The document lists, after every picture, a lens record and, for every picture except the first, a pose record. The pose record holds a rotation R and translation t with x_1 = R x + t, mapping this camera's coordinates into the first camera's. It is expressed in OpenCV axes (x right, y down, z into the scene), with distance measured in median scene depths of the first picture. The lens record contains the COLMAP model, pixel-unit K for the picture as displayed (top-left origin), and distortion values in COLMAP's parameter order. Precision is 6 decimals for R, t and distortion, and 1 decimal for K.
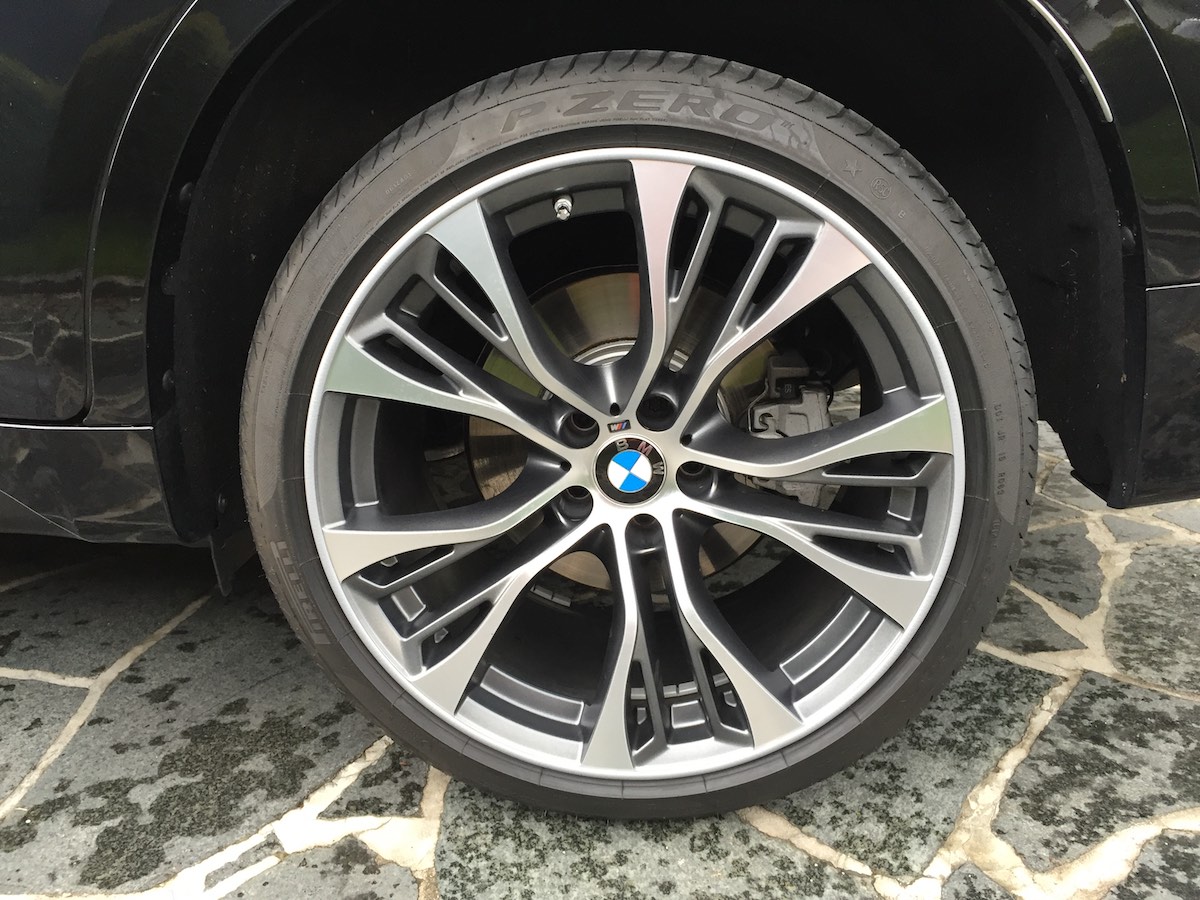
lens RADIAL K [[1014.3, 0, 600.0], [0, 1014.3, 450.0], [0, 0, 1]] dist [0.088840, -0.132515]
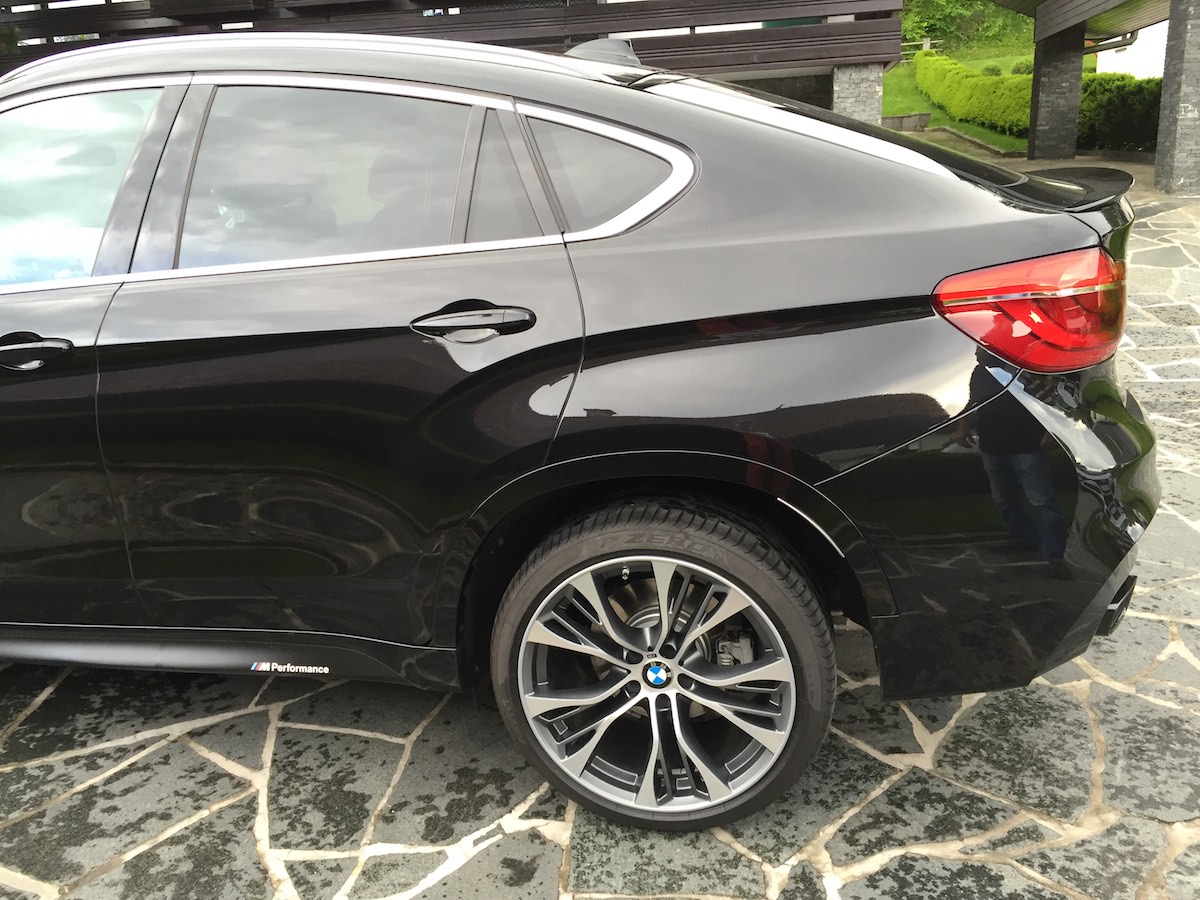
lens RADIAL K [[1014.3, 0, 600.0], [0, 1014.3, 450.0], [0, 0, 1]] dist [0.088840, -0.132515]
pose [[0.989098, 0.015149, -0.146476, 0.224601], [-0.015031, 0.999885, 0.001912, -0.473874], [0.146488, 0.000311, 0.989212, -1.239775]]
